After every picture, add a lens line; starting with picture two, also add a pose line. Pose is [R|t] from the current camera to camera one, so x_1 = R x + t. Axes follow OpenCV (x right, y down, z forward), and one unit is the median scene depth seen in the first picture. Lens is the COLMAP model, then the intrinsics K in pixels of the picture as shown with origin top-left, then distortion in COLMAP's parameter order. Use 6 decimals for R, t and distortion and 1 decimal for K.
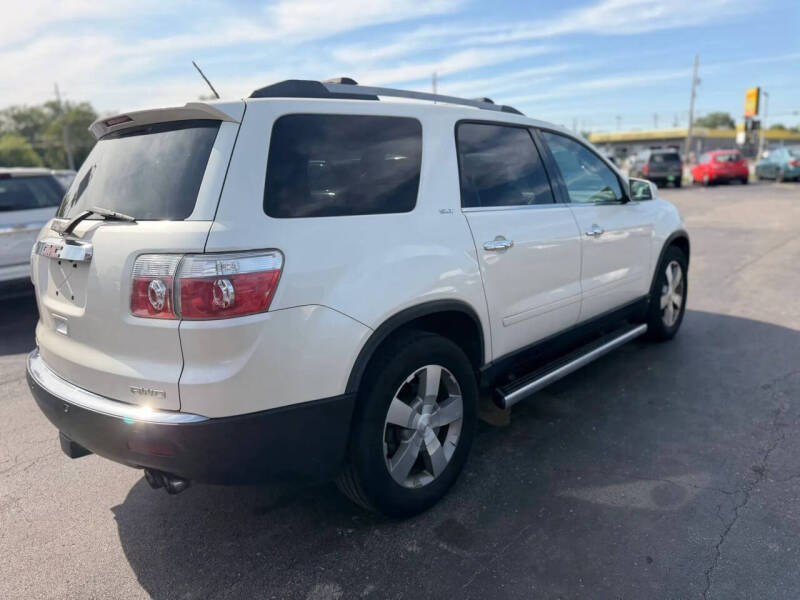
lens RADIAL K [[554.5, 0, 405.3], [0, 554.5, 298.5], [0, 0, 1]] dist [0.020414, -0.013937]
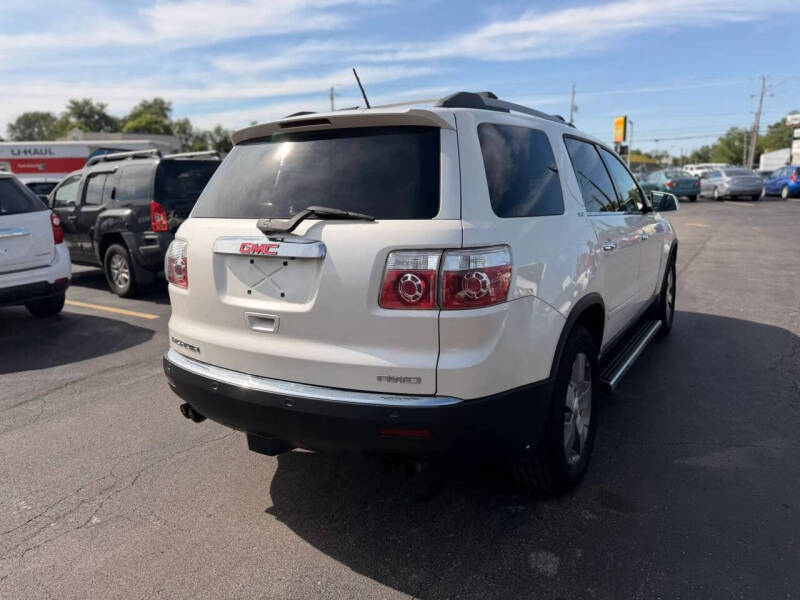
lens RADIAL K [[554.5, 0, 400.8], [0, 554.5, 301.8], [0, 0, 1]] dist [0.020414, -0.013937]
pose [[0.983397, -0.018988, 0.180471, -0.542795], [0.022594, 0.999584, -0.017950, 0.032085], [-0.180055, 0.021730, 0.983417, -0.033435]]
